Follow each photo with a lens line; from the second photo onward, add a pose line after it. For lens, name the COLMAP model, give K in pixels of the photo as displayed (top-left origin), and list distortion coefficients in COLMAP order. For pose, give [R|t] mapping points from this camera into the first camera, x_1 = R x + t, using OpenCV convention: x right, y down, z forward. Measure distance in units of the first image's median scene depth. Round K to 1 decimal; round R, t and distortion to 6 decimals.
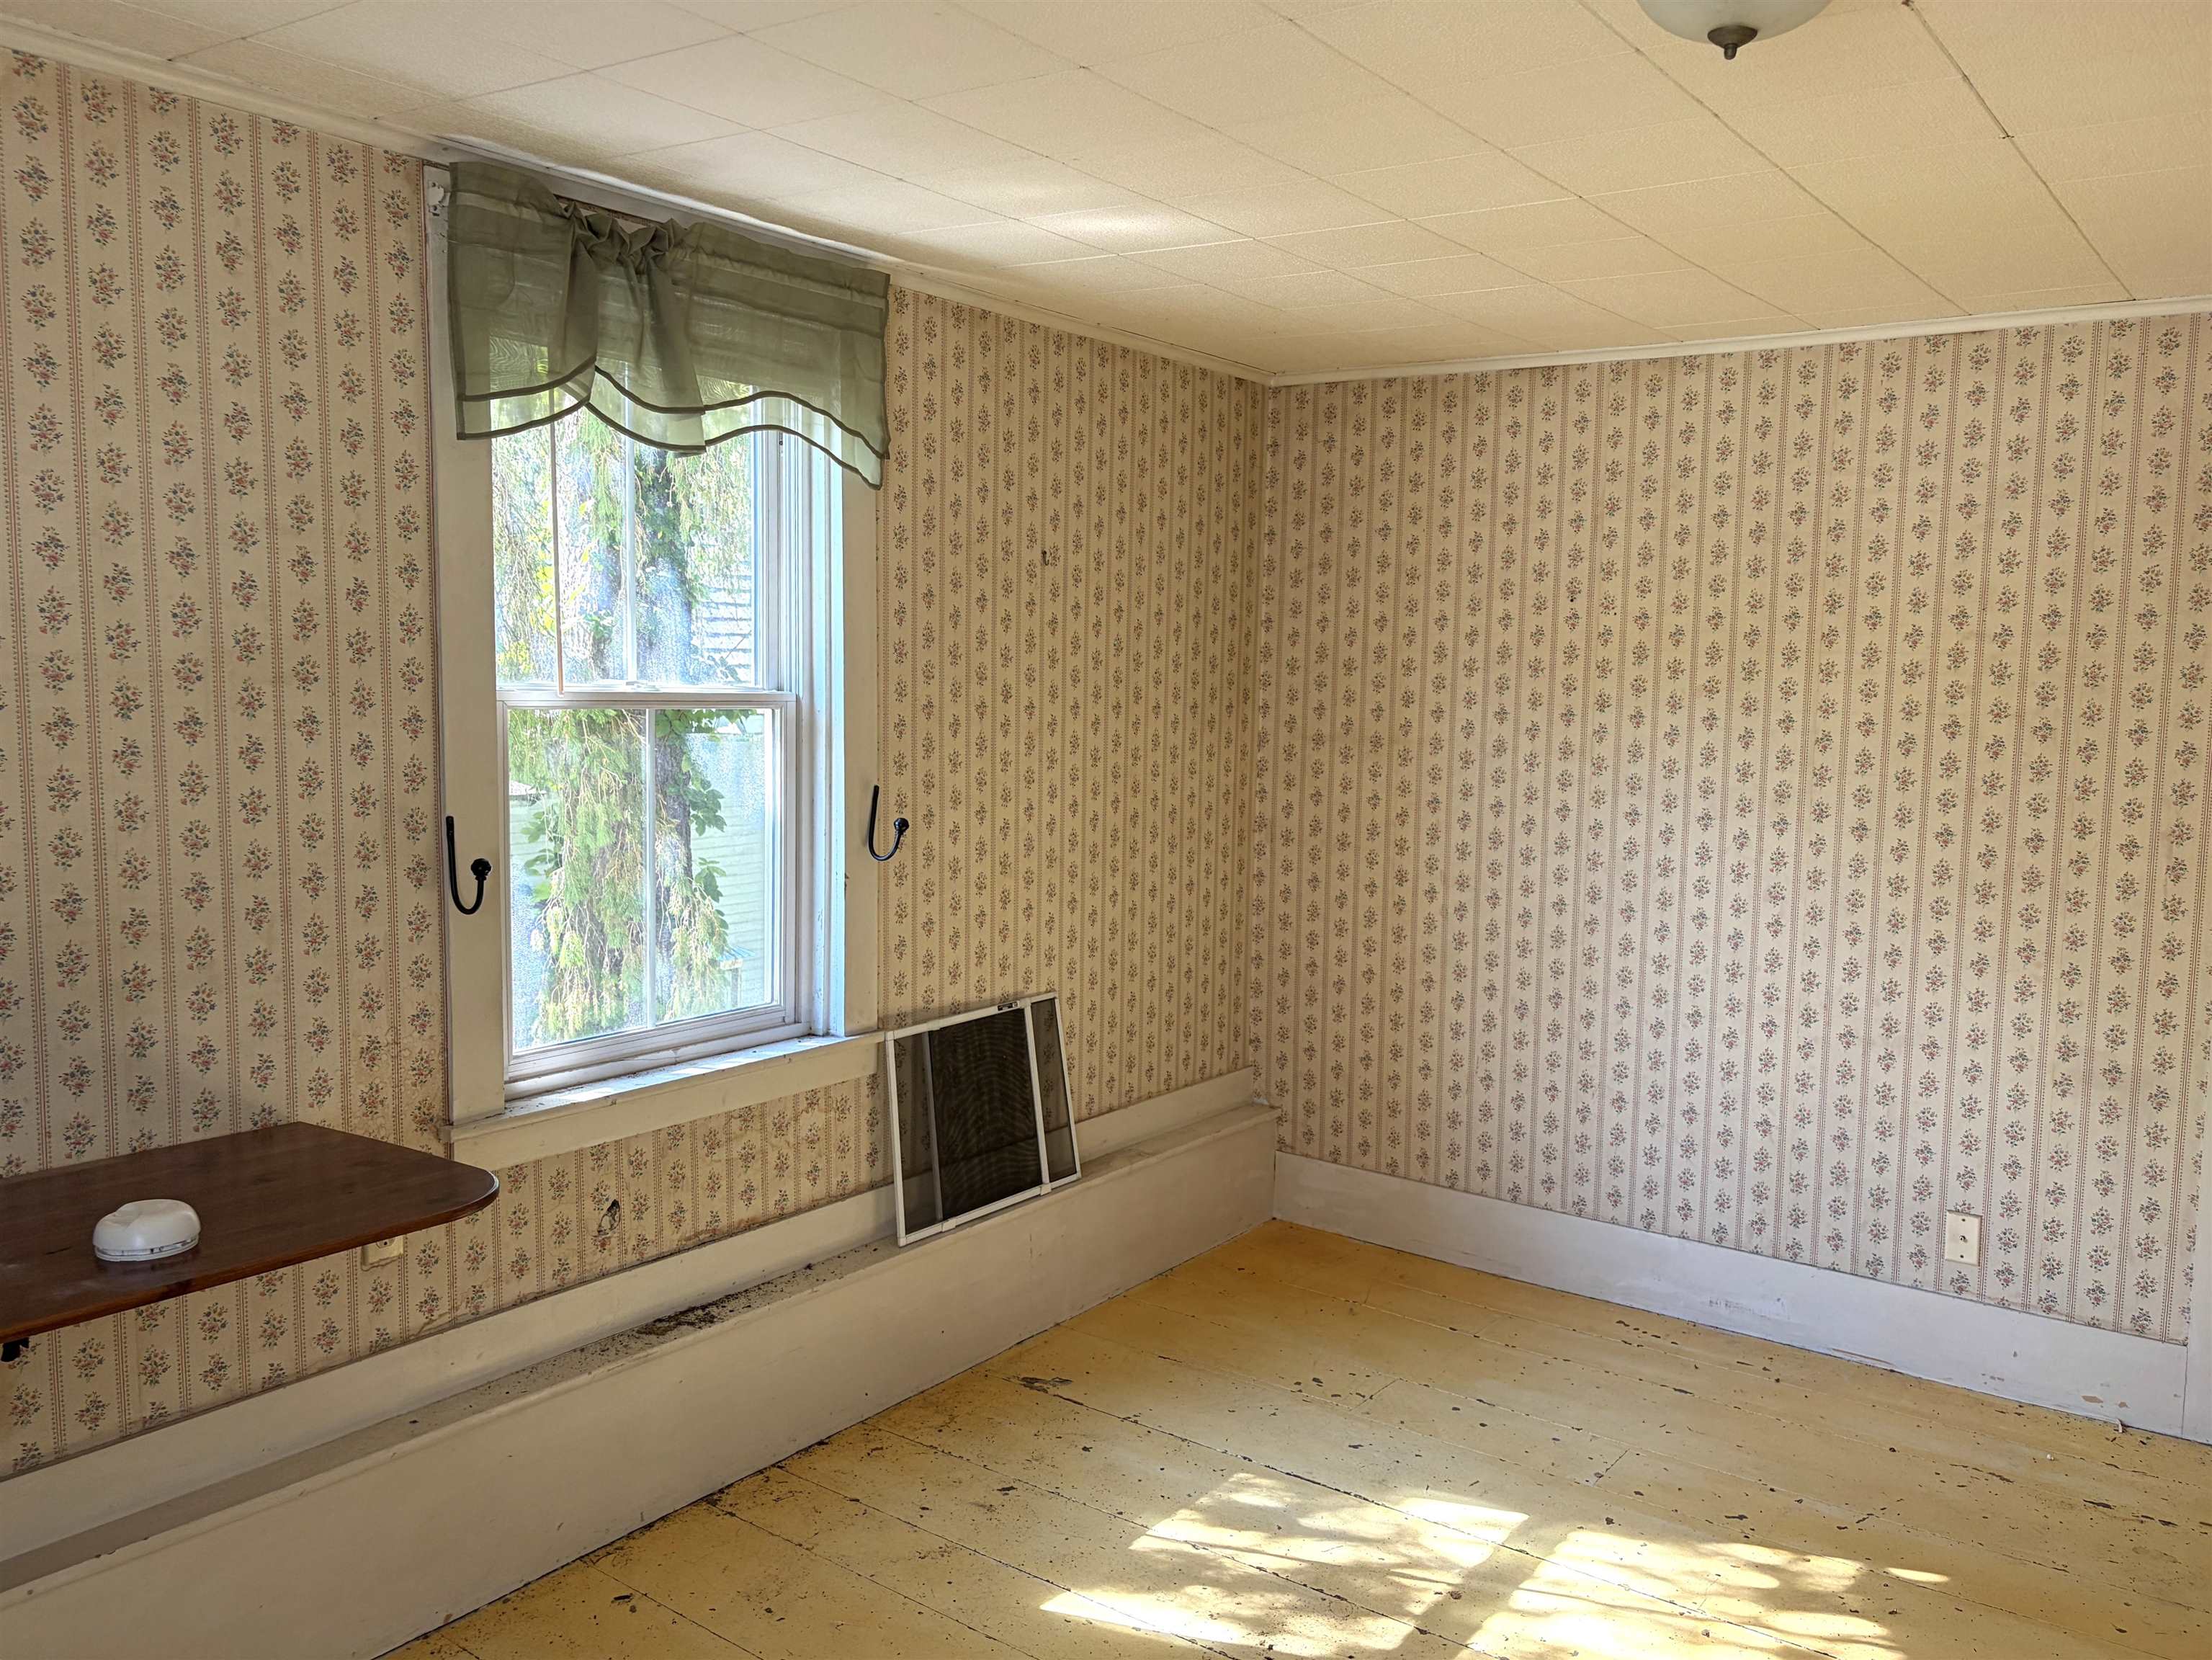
lens RADIAL K [[1750.5, 0, 1100.7], [0, 1750.5, 842.3], [0, 0, 1]] dist [0.031350, -0.000144]
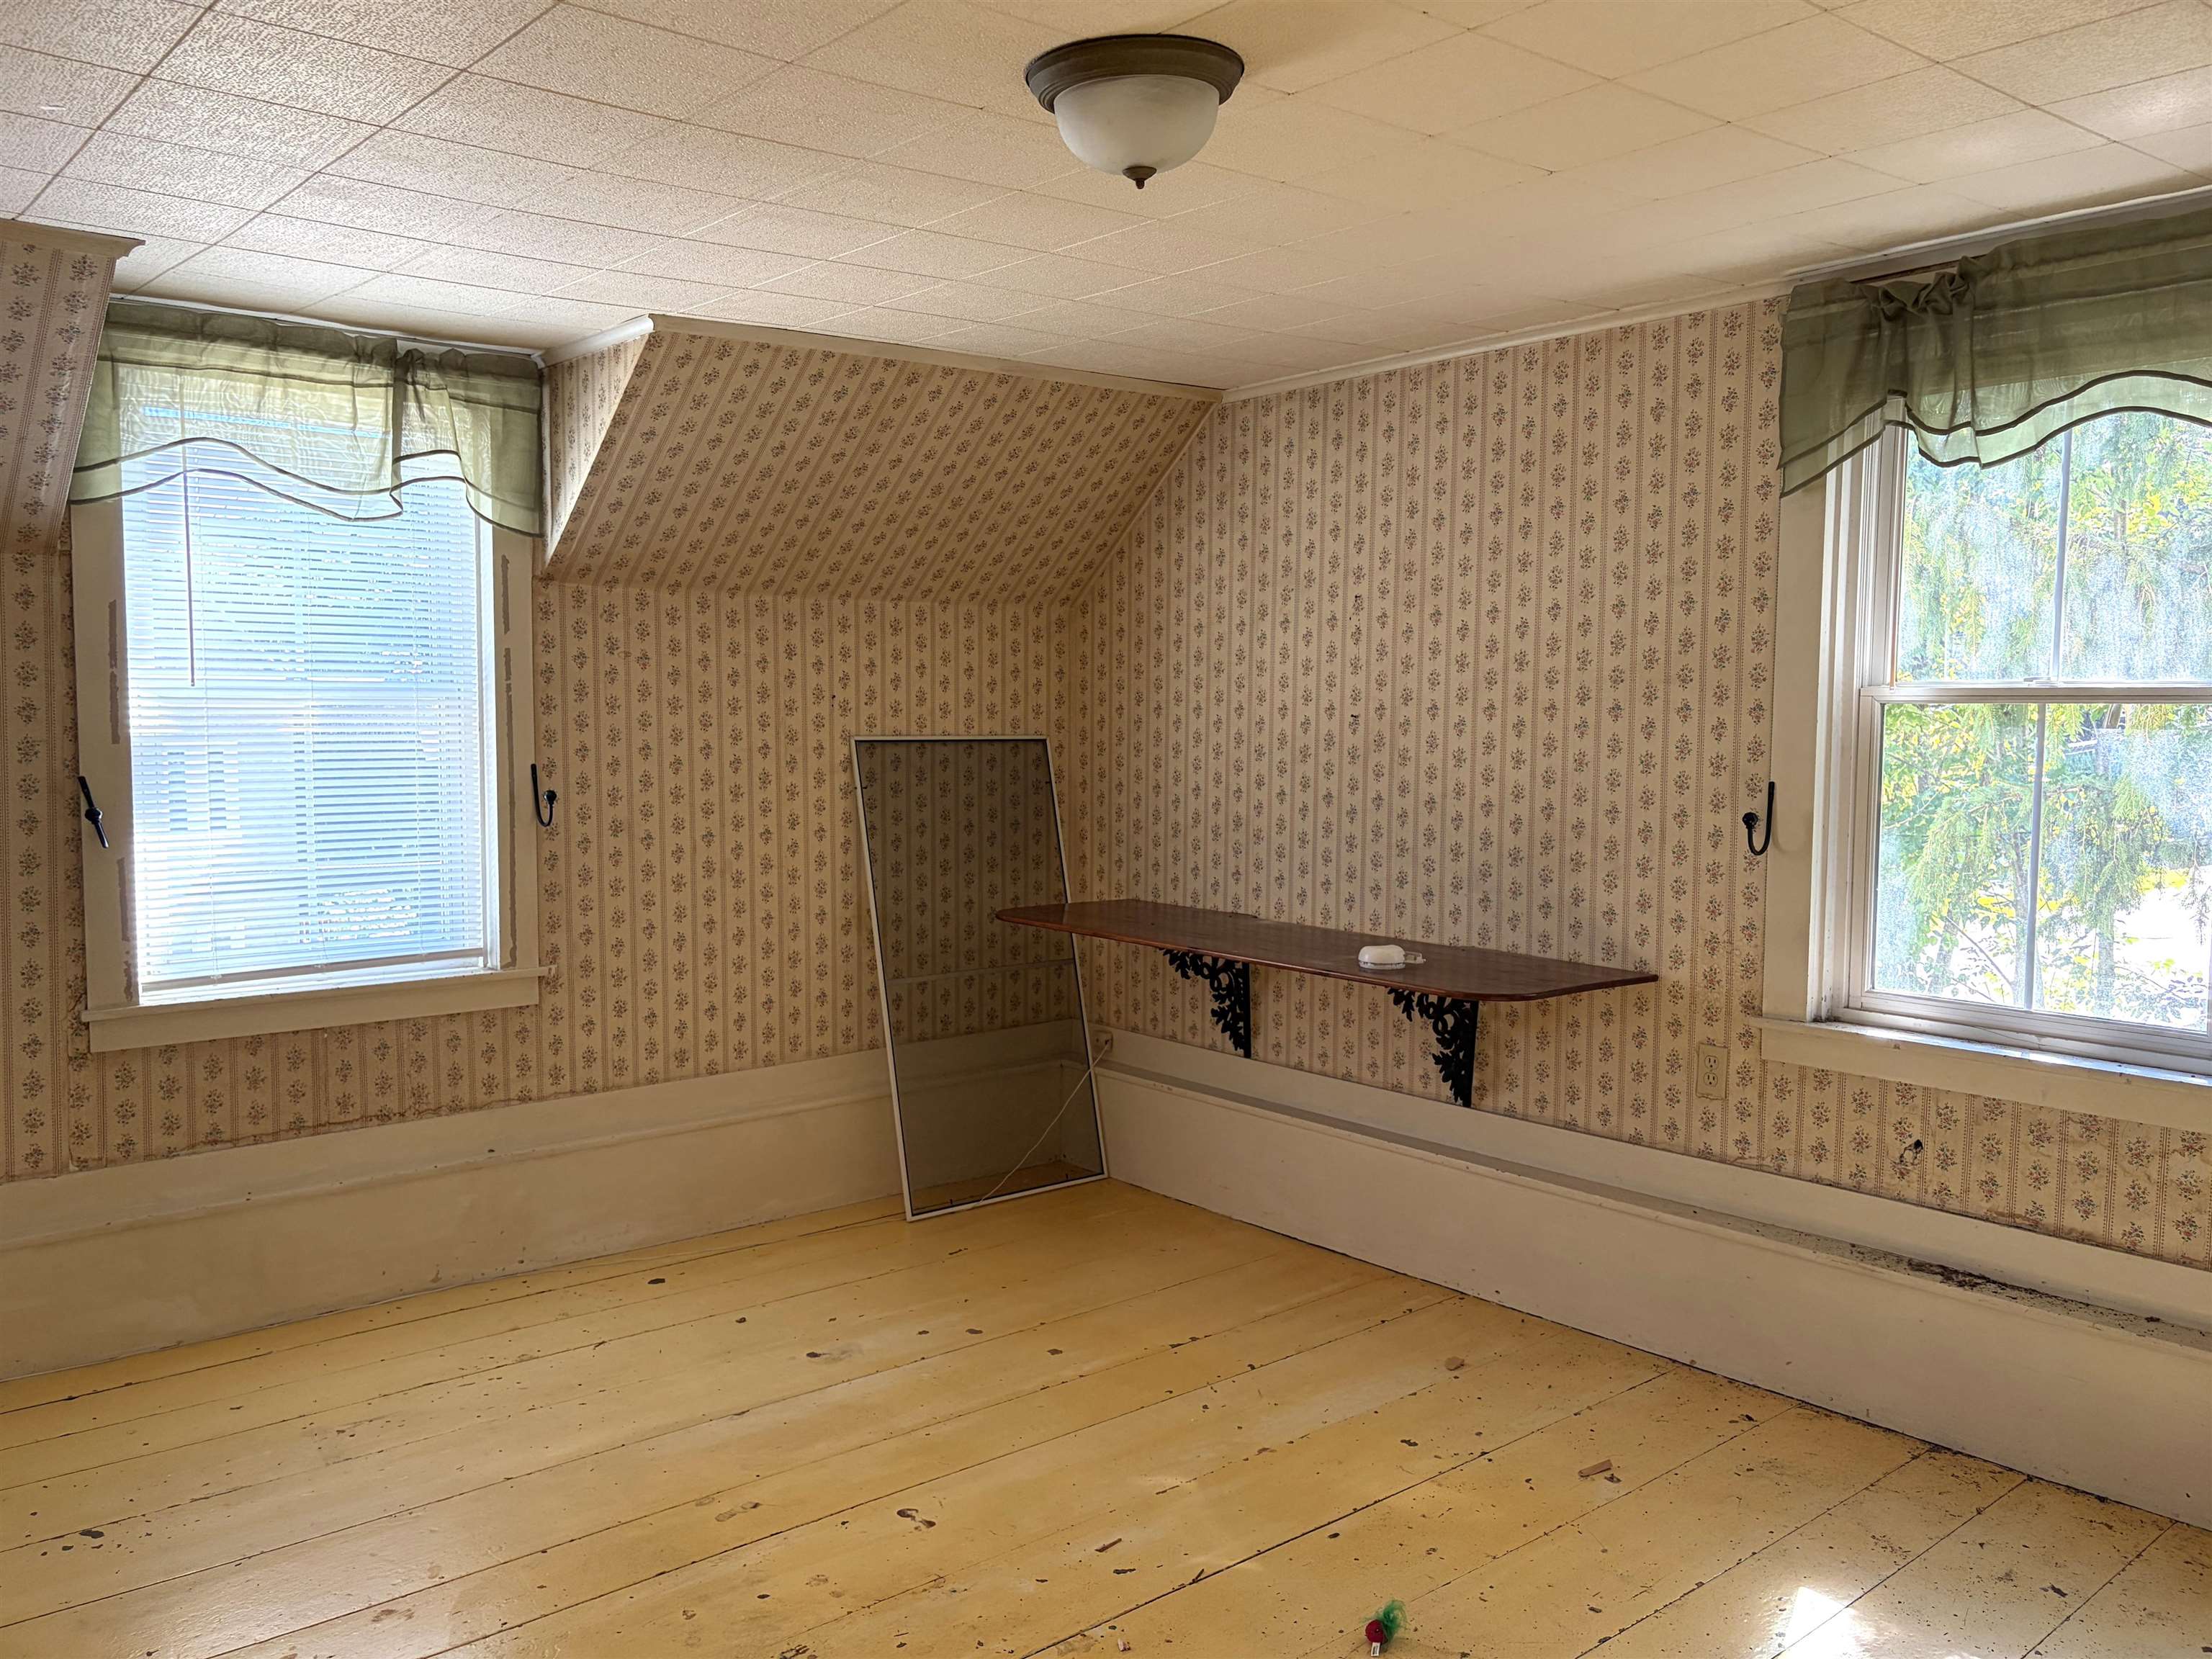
lens RADIAL K [[1744.5, 0, 1104.9], [0, 1744.5, 841.8], [0, 0, 1]] dist [0.008107, 0.005805]
pose [[-0.230962, 0.059273, -0.971156, 1.091108], [-0.101146, 0.991272, 0.084555, -0.032129], [0.967691, 0.117758, -0.222951, 0.862672]]
